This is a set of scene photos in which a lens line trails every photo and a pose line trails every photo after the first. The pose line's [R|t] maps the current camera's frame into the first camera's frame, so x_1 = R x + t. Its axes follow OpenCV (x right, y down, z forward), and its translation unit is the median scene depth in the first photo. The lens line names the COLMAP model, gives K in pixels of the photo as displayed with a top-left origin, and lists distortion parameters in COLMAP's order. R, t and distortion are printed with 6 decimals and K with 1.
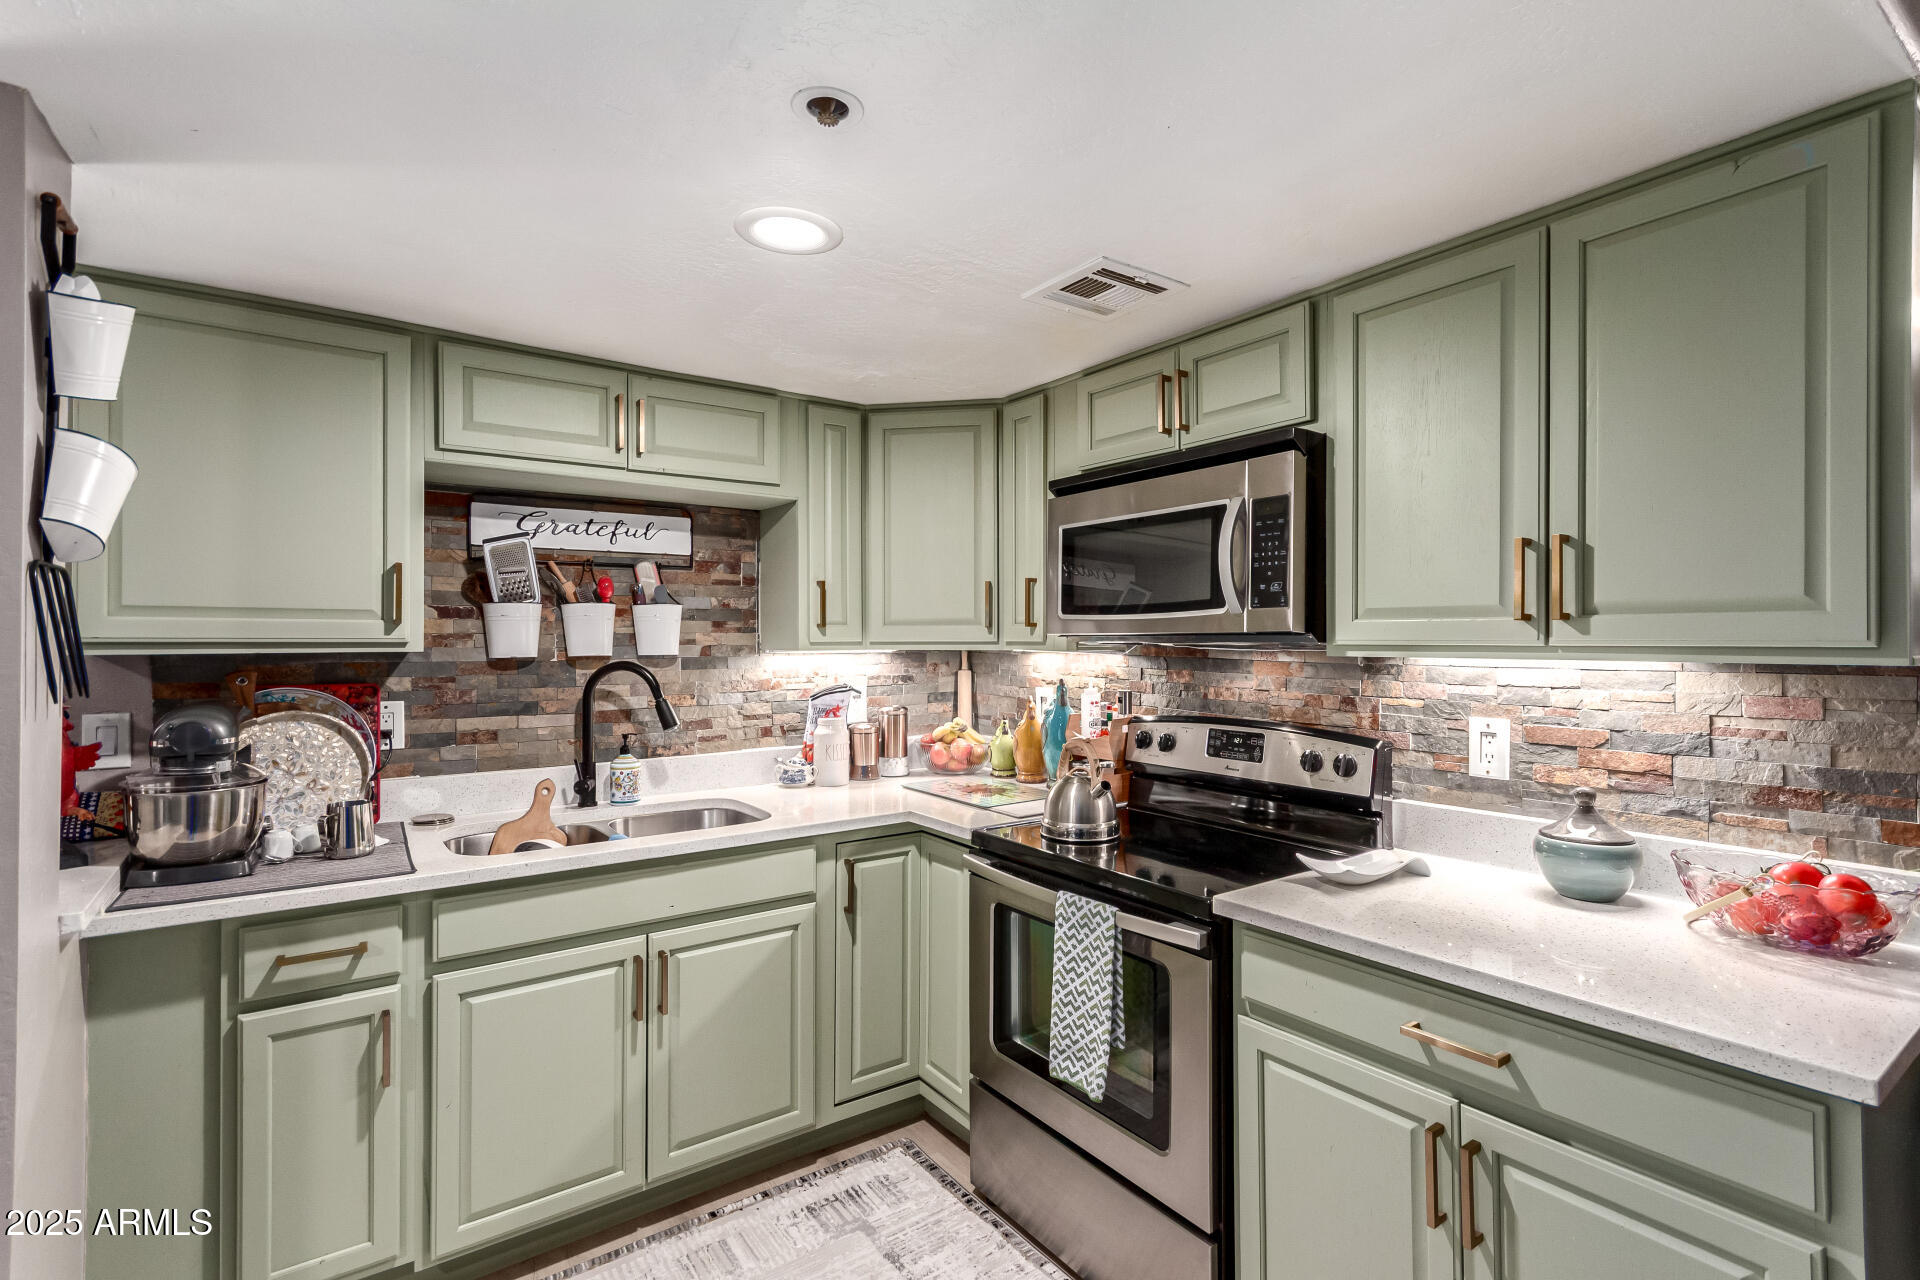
lens RADIAL K [[894.1, 0, 968.8], [0, 894.1, 636.1], [0, 0, 1]] dist [0.000643, 0.002416]
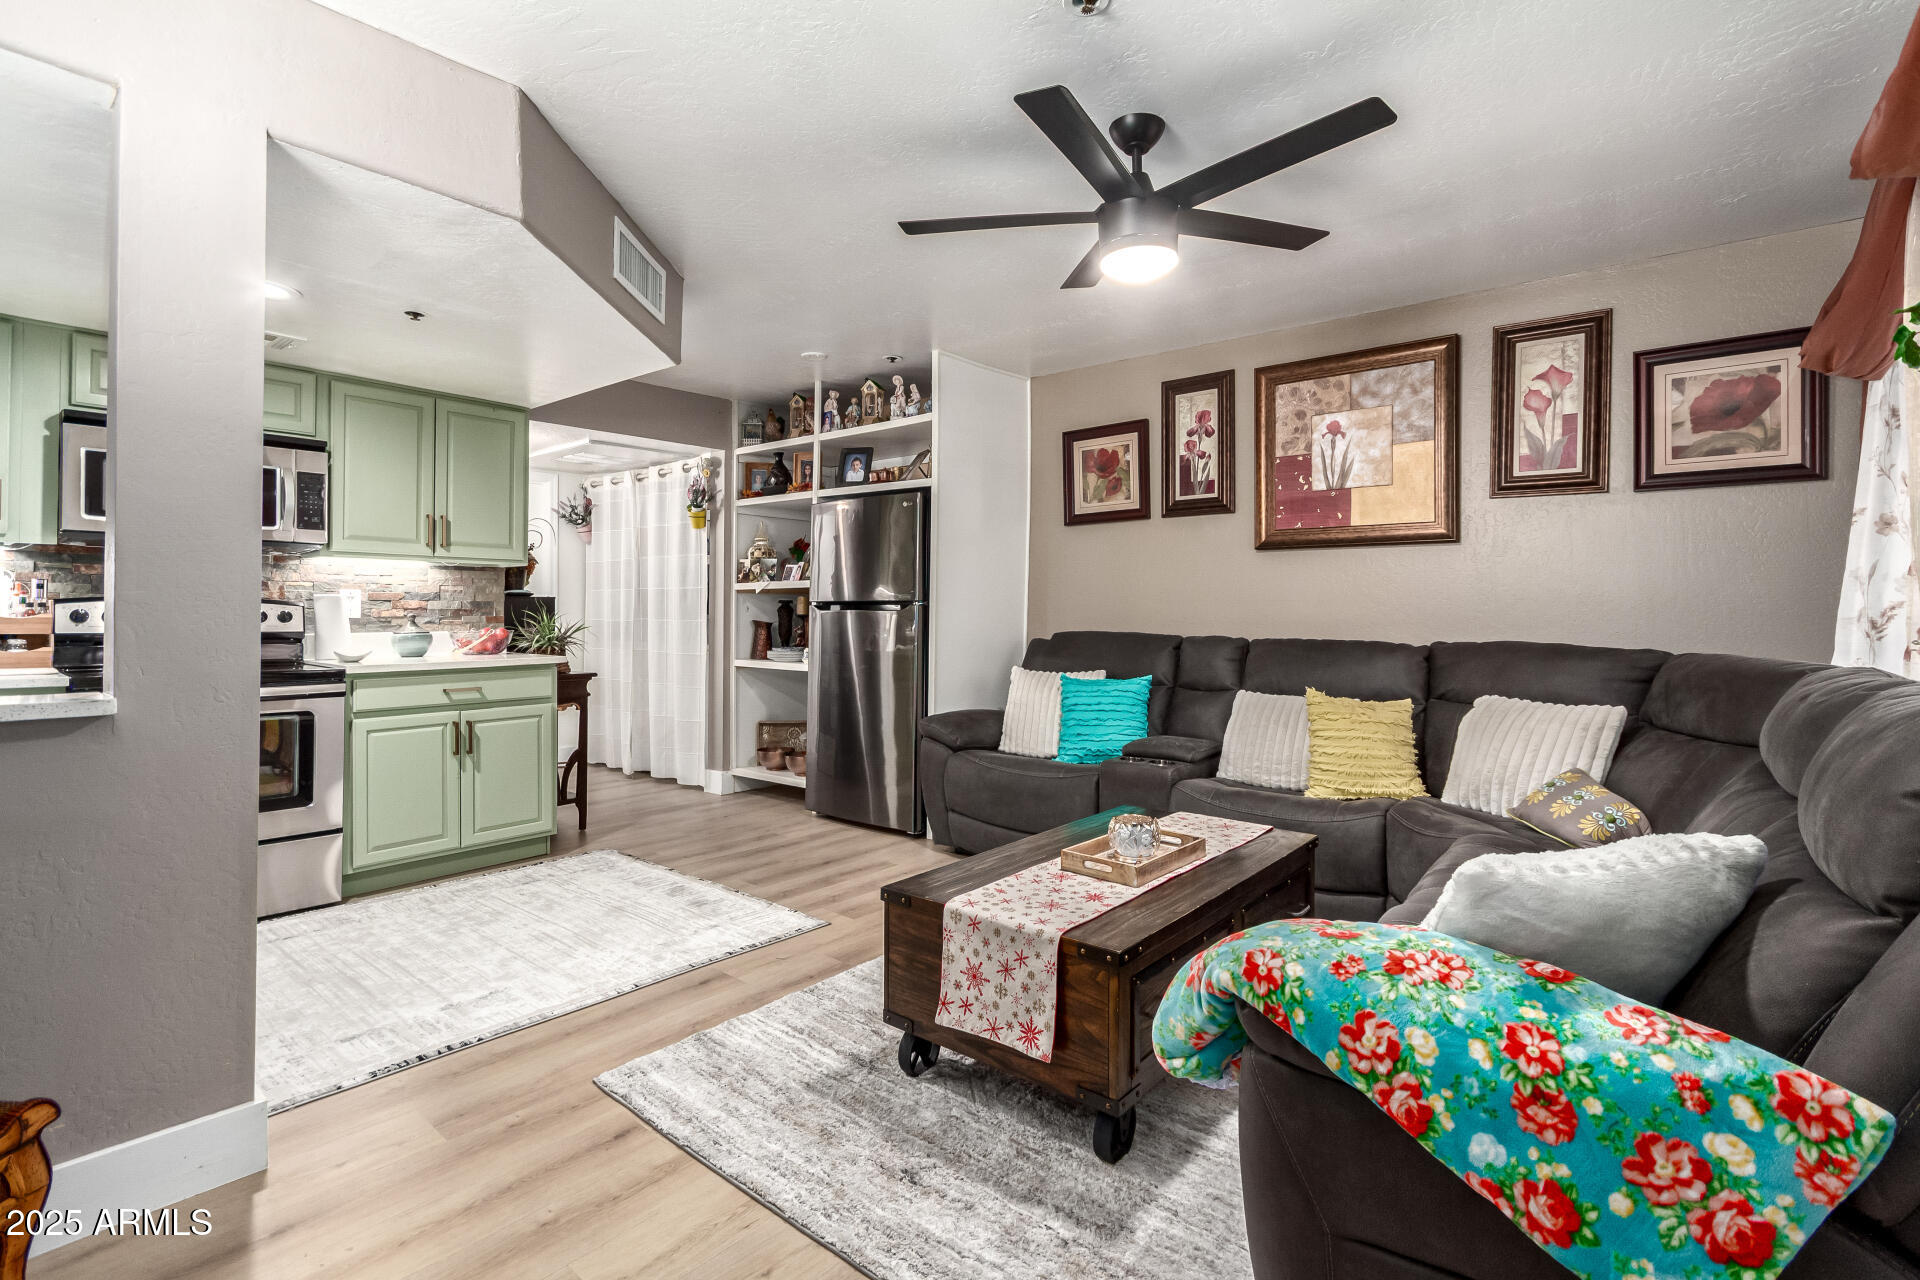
lens RADIAL K [[908.4, 0, 973.0], [0, 908.4, 607.0], [0, 0, 1]] dist [0.003530, 0.001173]
pose [[-0.243807, 0.007606, 0.969794, -1.625631], [-0.008293, 0.999916, -0.009927, 0.121187], [-0.969788, -0.010462, -0.243724, 0.069617]]
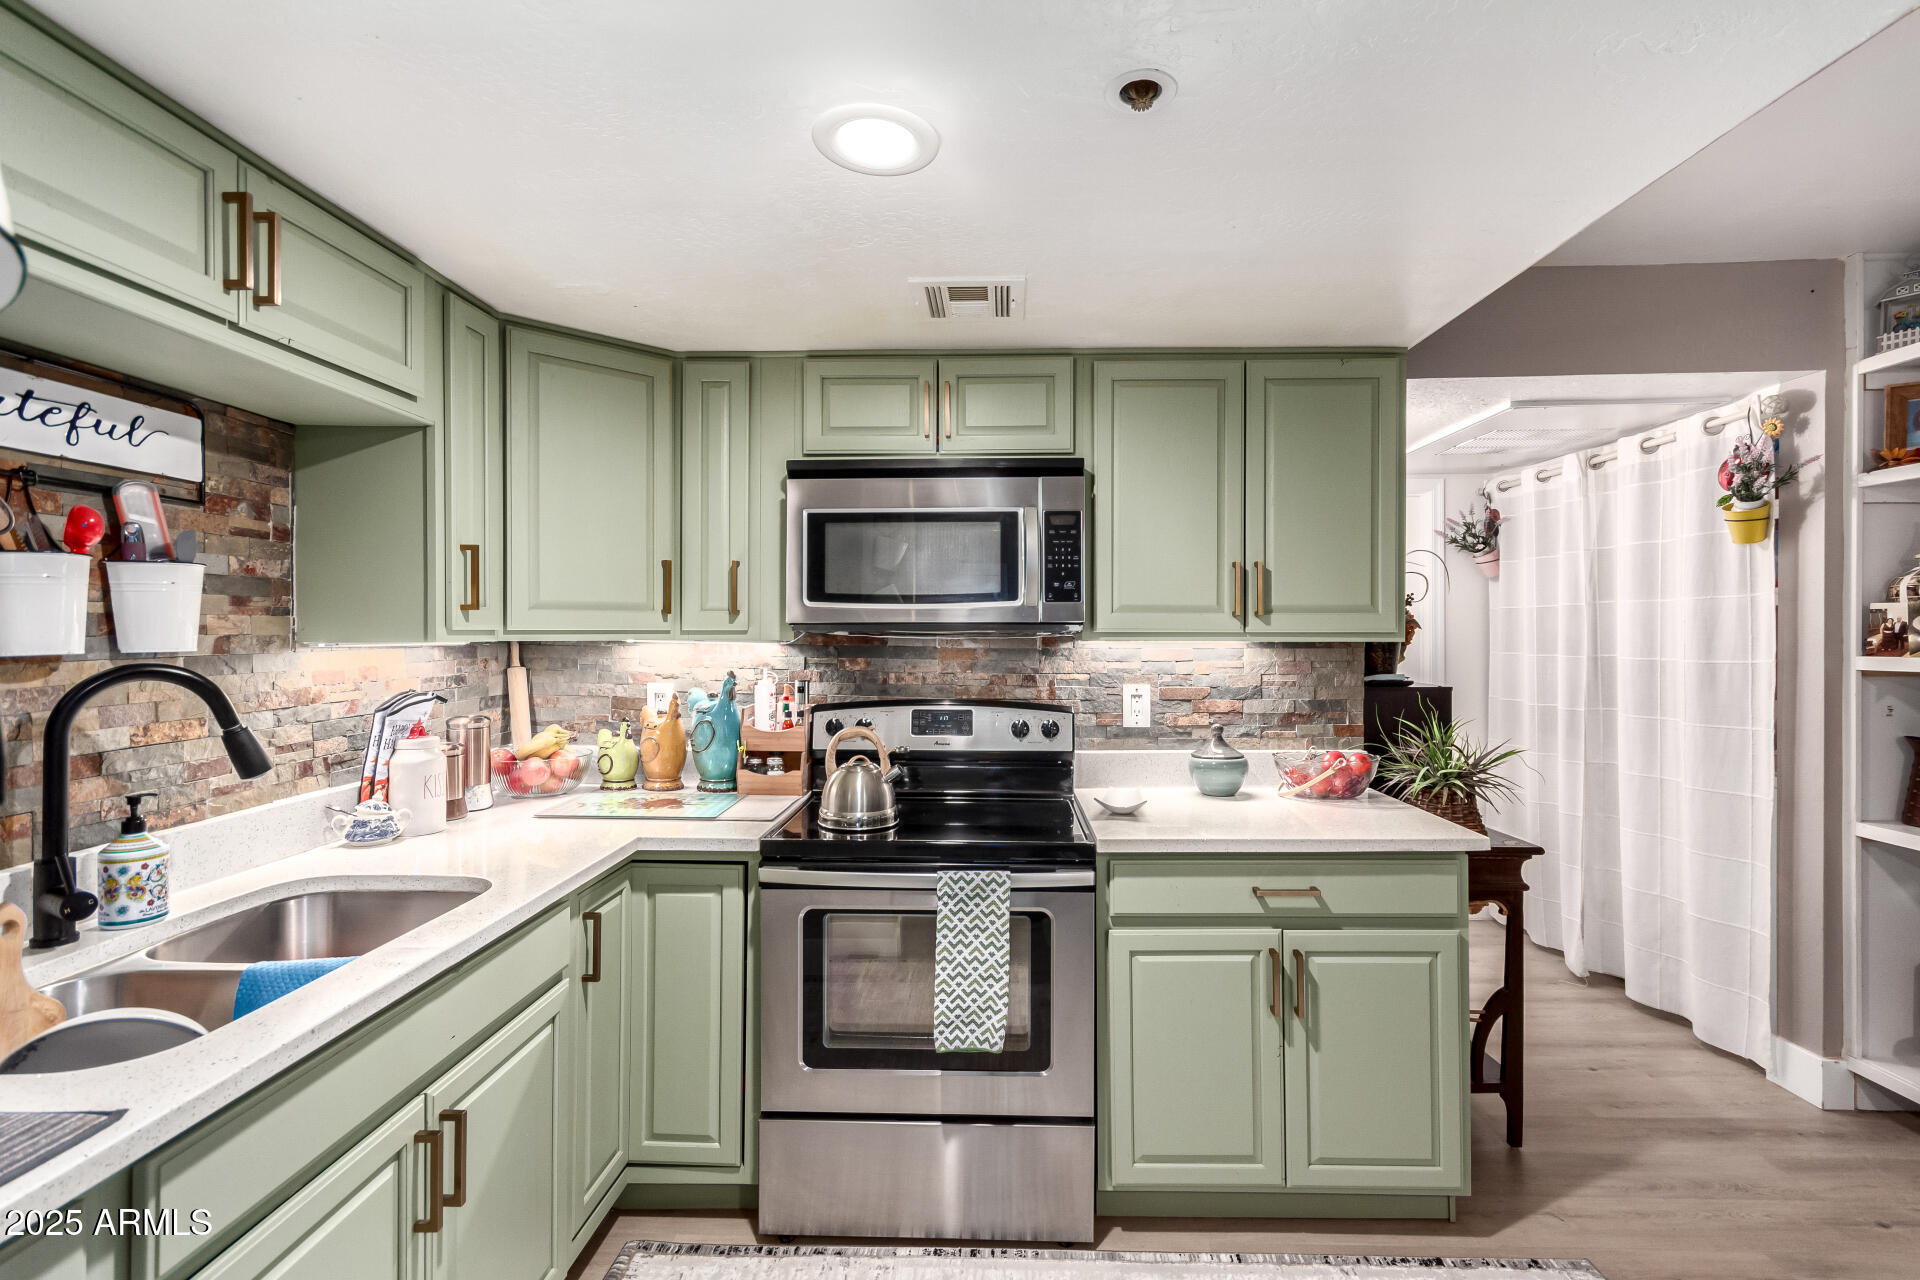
lens RADIAL K [[889.6, 0, 969.5], [0, 889.6, 636.0], [0, 0, 1]] dist [0.003118, 0.002056]
pose [[0.609024, -0.002064, 0.793149, -0.592509], [-0.003983, 0.999976, 0.005660, 0.006777], [-0.793142, -0.006606, 0.609001, 0.301630]]
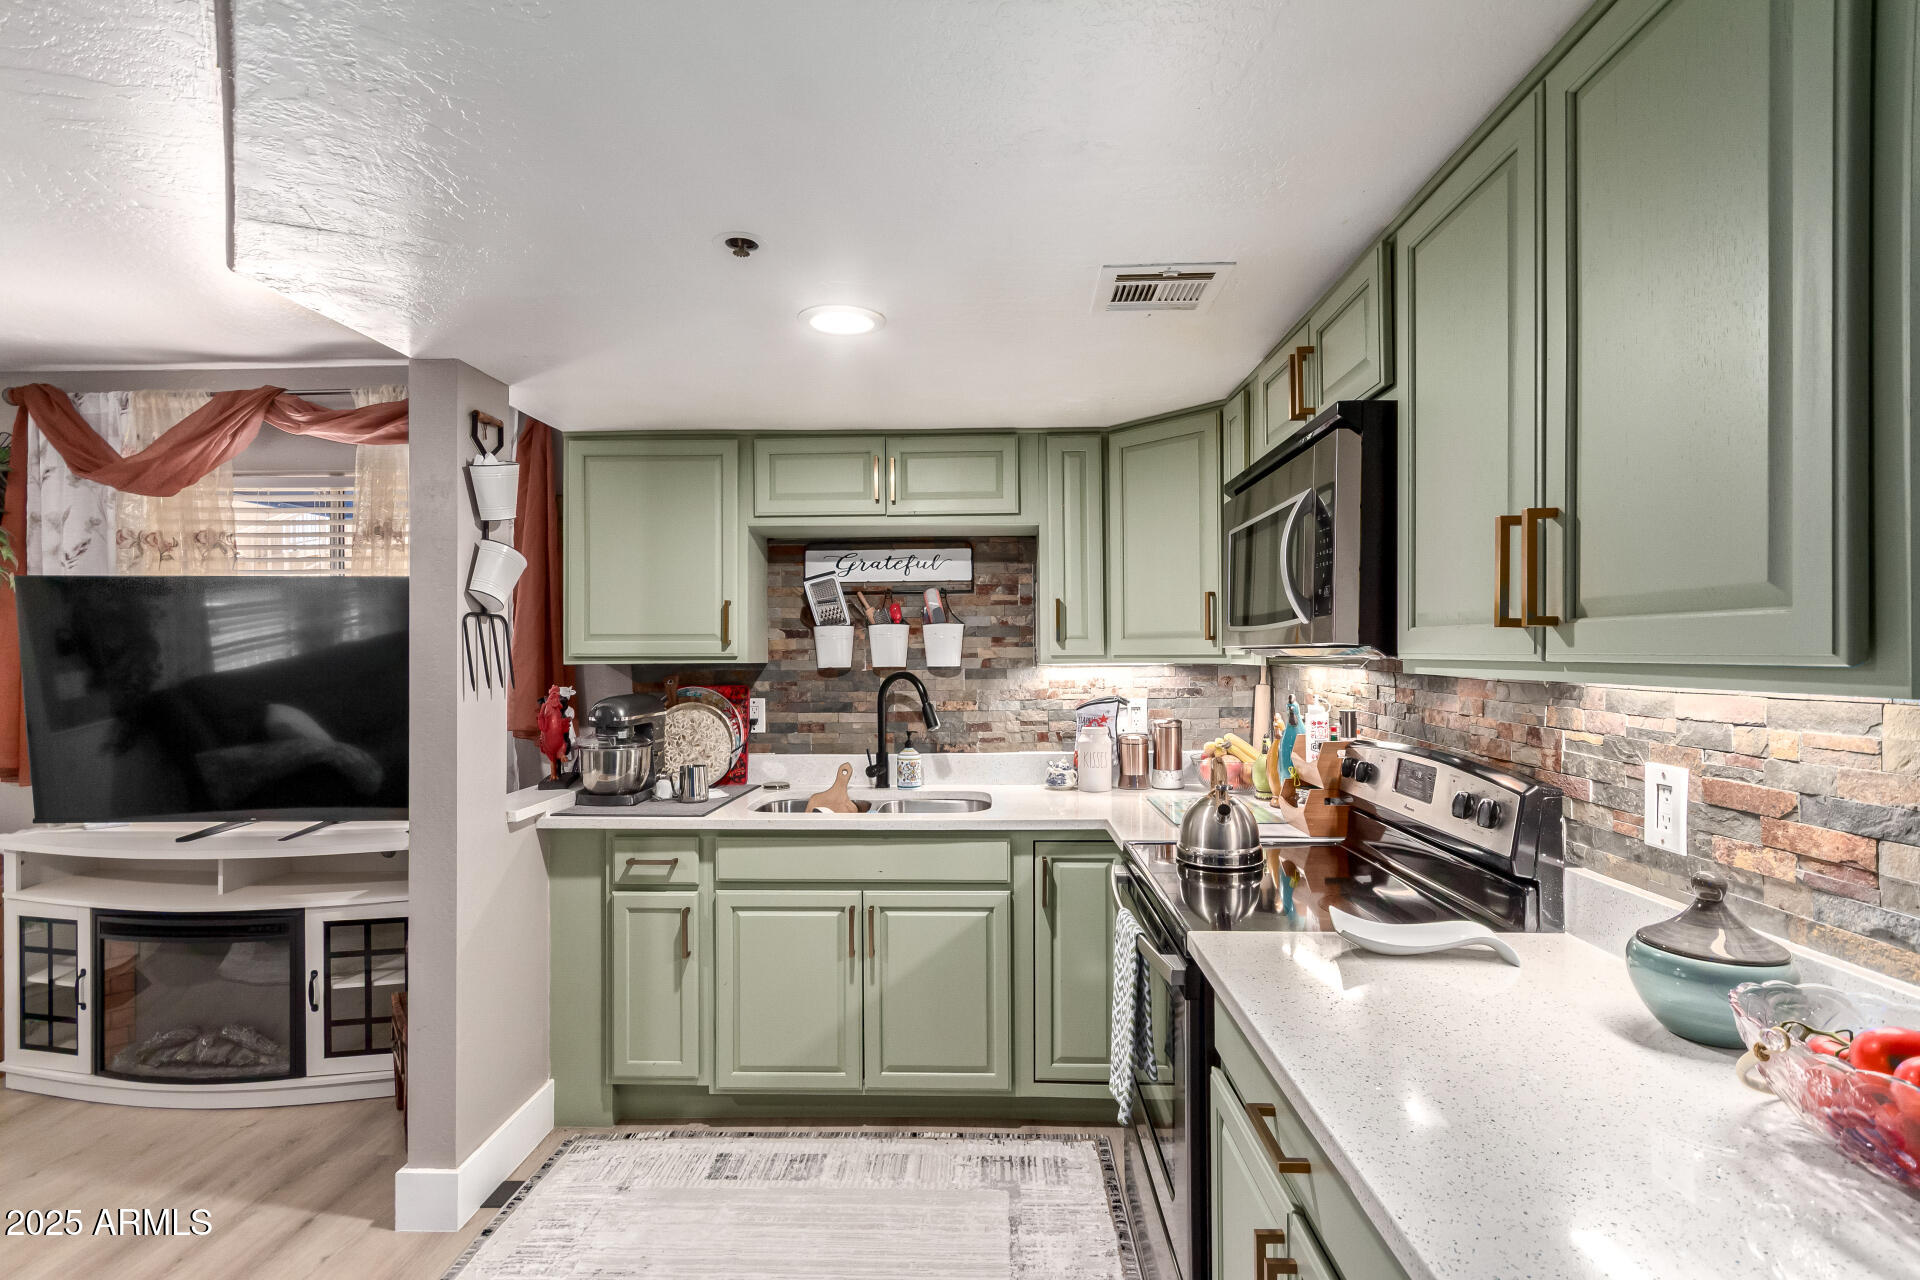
lens RADIAL K [[895.6, 0, 963.6], [0, 895.6, 648.8], [0, 0, 1]] dist [-0.000749, 0.001024]
pose [[0.791547, -0.005505, -0.611083, 0.491225], [0.006443, 0.999979, -0.000663, -0.001570], [0.611074, -0.003412, 0.791566, 0.094223]]
